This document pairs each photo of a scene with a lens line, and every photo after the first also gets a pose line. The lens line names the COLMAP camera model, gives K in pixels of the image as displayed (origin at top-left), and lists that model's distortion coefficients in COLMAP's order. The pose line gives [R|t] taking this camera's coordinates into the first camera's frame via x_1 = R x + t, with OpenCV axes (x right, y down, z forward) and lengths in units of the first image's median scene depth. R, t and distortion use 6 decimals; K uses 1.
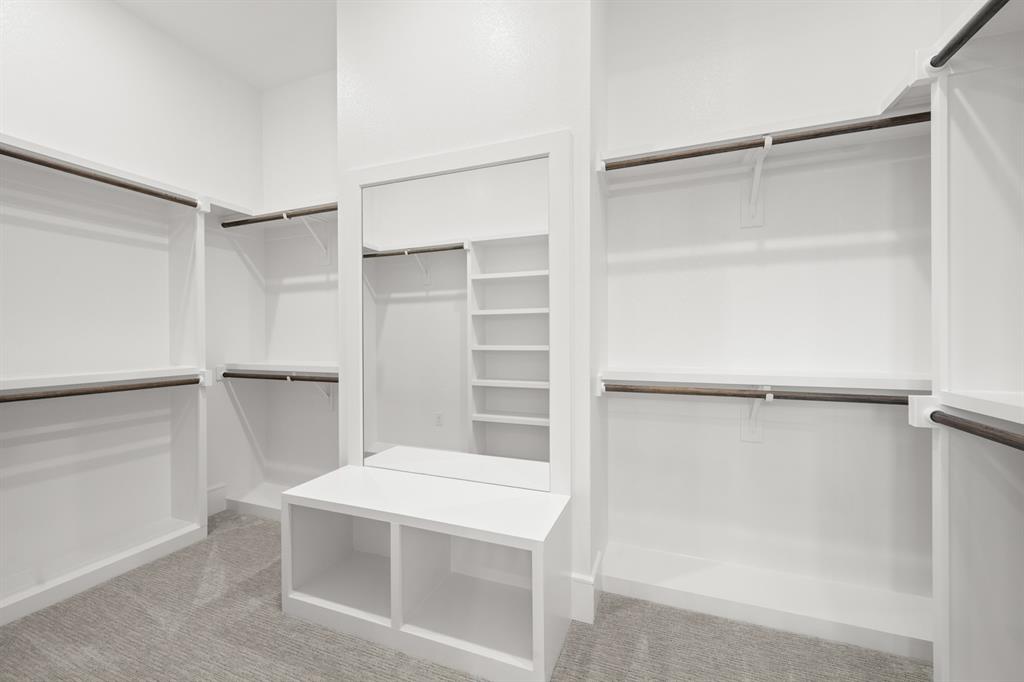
lens RADIAL K [[403.9, 0, 514.2], [0, 403.9, 337.3], [0, 0, 1]] dist [0.001302, 0.000282]
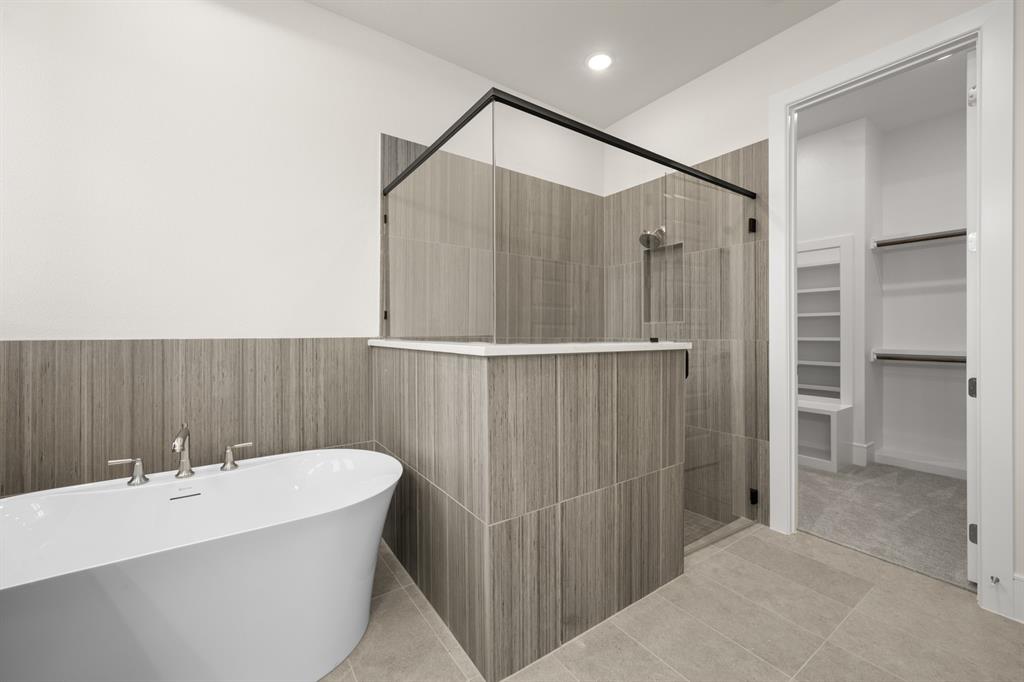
lens RADIAL K [[403.9, 0, 514.2], [0, 403.9, 337.3], [0, 0, 1]] dist [0.001302, 0.000282]
pose [[0.827586, 0.002793, -0.561333, -0.126696], [0.002304, 0.999962, 0.008373, 0.007889], [0.561335, -0.008223, 0.827548, -1.595456]]
